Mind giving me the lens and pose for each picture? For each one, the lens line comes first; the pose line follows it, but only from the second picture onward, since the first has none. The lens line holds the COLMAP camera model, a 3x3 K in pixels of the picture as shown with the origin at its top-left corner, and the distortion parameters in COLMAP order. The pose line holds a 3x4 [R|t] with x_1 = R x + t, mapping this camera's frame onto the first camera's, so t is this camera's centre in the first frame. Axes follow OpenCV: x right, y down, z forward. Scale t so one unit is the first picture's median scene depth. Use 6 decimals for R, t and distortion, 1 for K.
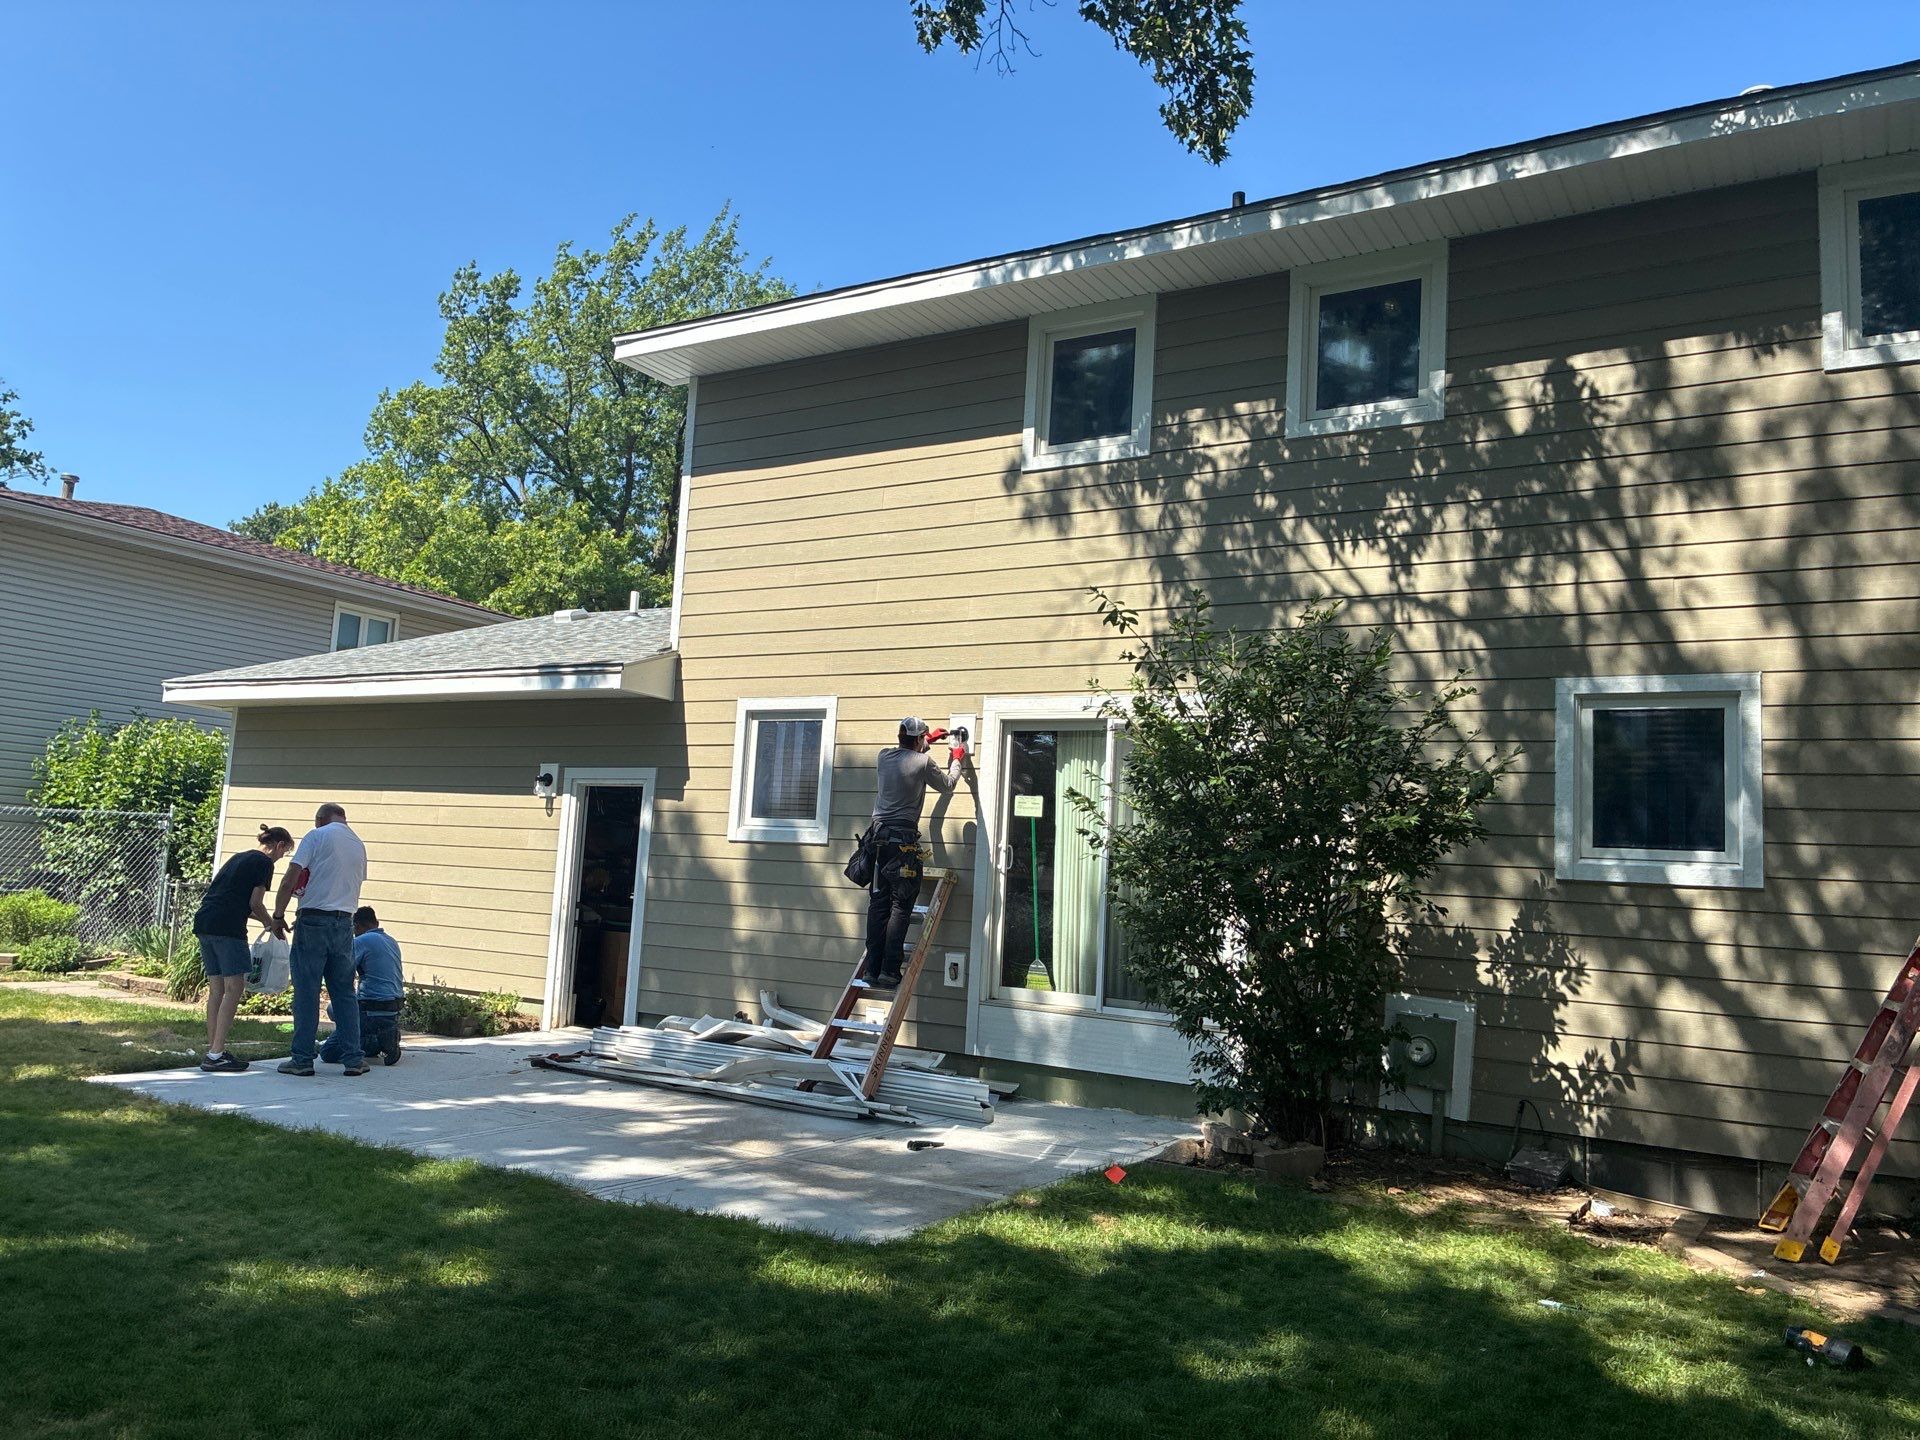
lens RADIAL K [[1486.9, 0, 960.0], [0, 1486.9, 720.0], [0, 0, 1]] dist [0.000023, 0.001395]
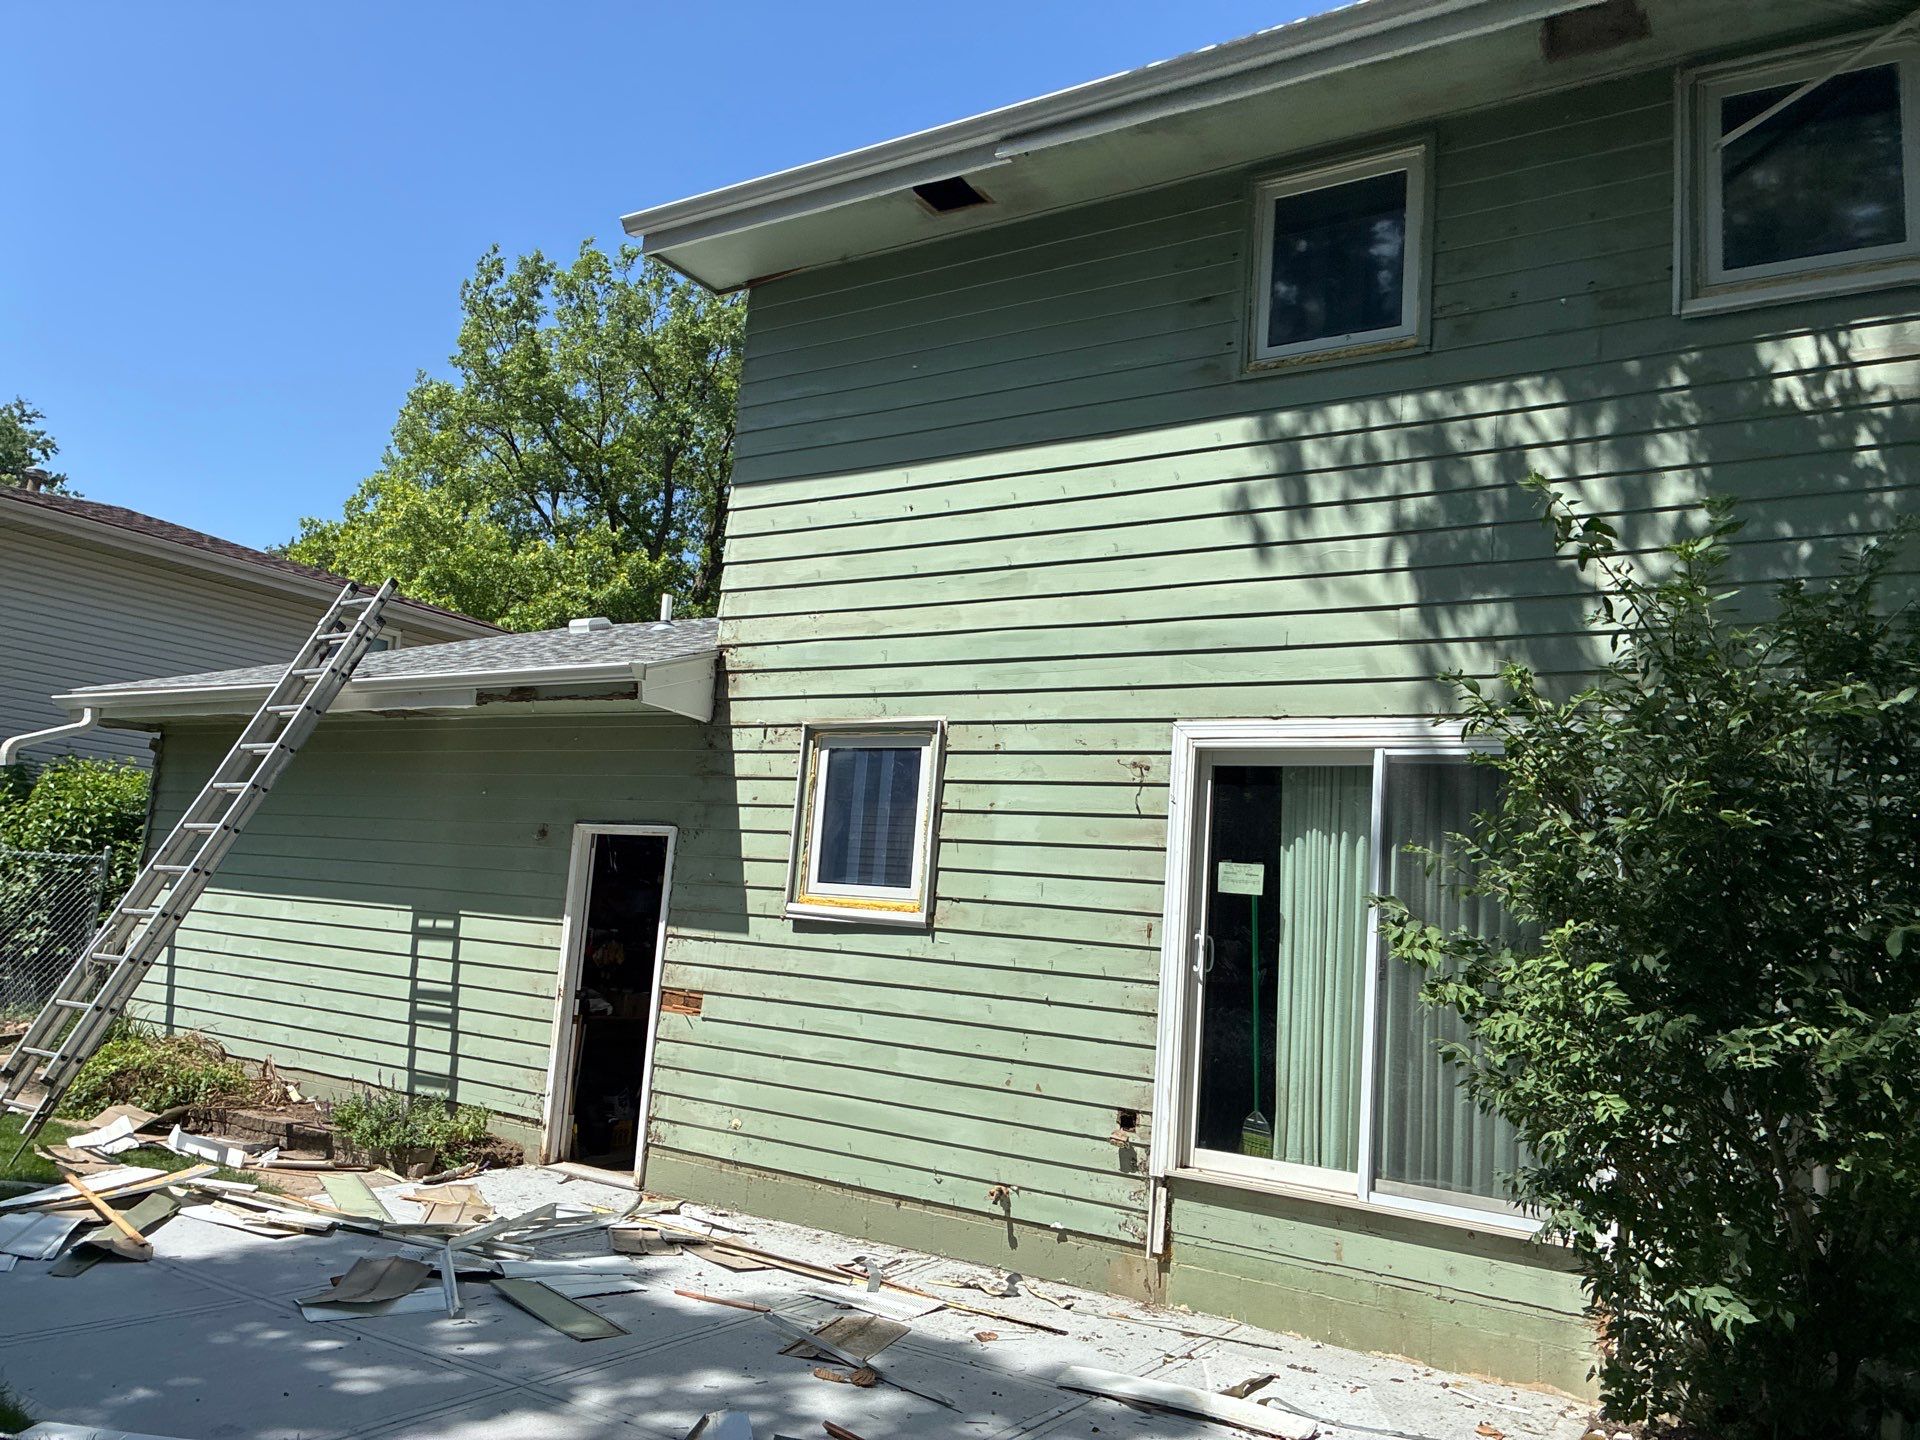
lens RADIAL K [[1384.1, 0, 1009.6], [0, 1384.1, 754.8], [0, 0, 1]] dist [0.003791, 0.000446]
pose [[0.999615, 0.016426, 0.022365, -0.040450], [-0.016202, 0.999817, -0.010135, 0.005563], [-0.022527, 0.009769, 0.999698, 0.207706]]
